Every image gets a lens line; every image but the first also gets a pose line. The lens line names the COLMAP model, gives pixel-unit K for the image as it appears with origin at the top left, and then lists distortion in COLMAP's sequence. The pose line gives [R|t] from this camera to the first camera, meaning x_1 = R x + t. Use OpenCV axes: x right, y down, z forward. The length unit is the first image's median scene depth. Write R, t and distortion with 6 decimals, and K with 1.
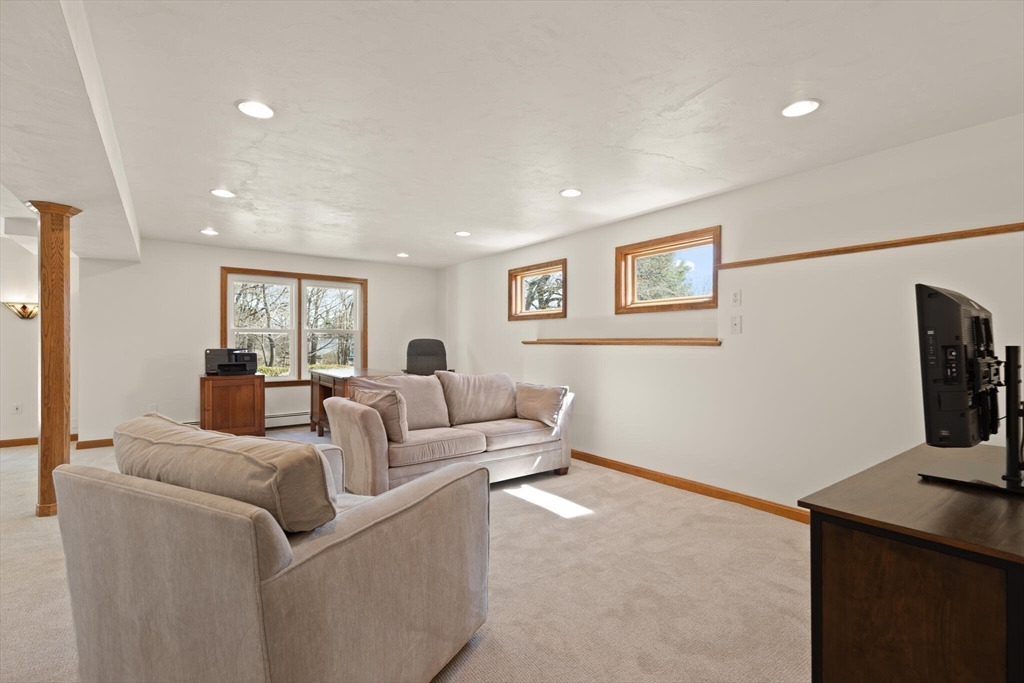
lens RADIAL K [[464.8, 0, 510.3], [0, 464.8, 342.0], [0, 0, 1]] dist [0.010472, -0.003293]
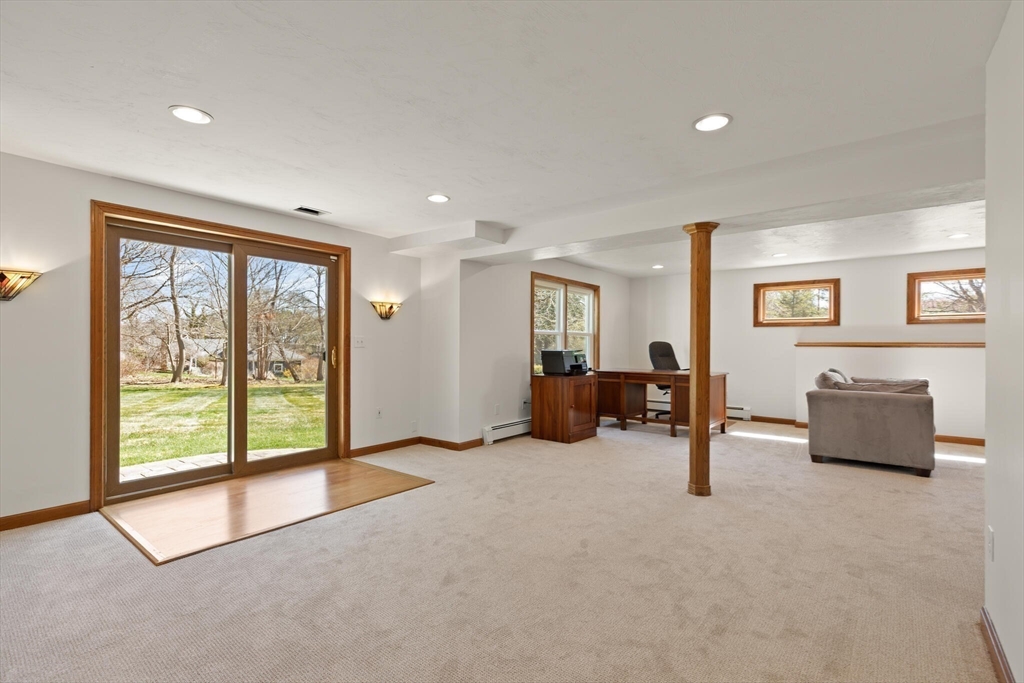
lens RADIAL K [[464.8, 0, 512.8], [0, 464.8, 344.5], [0, 0, 1]] dist [0.010472, -0.003293]
pose [[0.964684, 0.002192, 0.263400, -0.997681], [-0.002652, 0.999996, 0.001389, -0.000188], [-0.263396, -0.002039, 0.964686, 0.011689]]
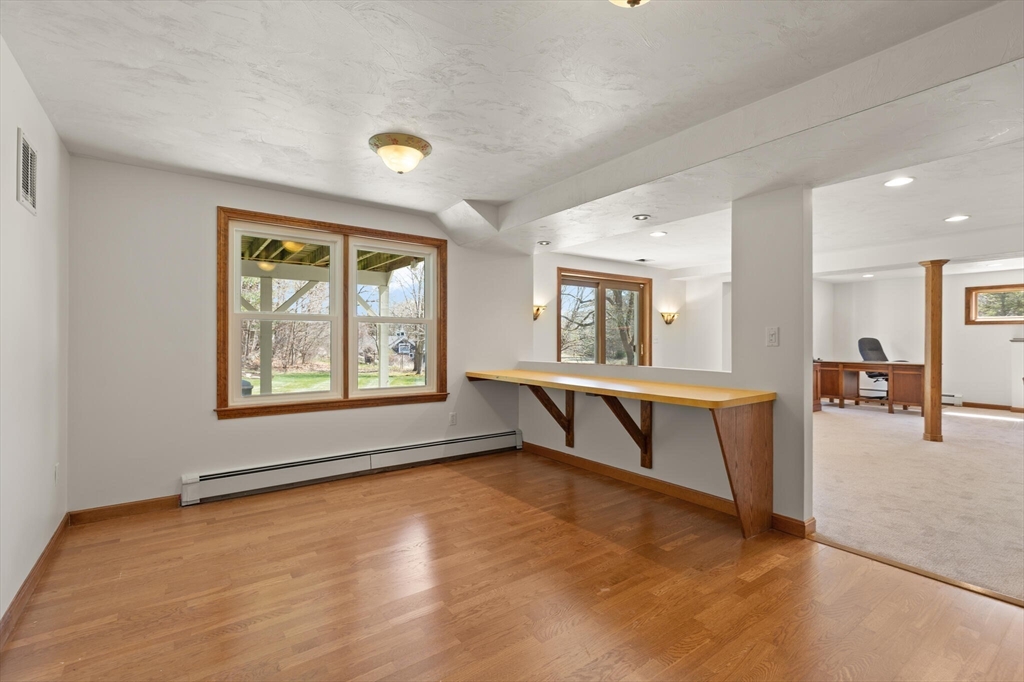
lens RADIAL K [[464.8, 0, 512.3], [0, 464.8, 339.5], [0, 0, 1]] dist [0.010472, -0.003293]
pose [[1.000000, -0.000186, 0.000400, -1.459762], [0.000185, 0.999998, 0.001857, -0.005189], [-0.000401, -0.001857, 0.999998, -0.410954]]
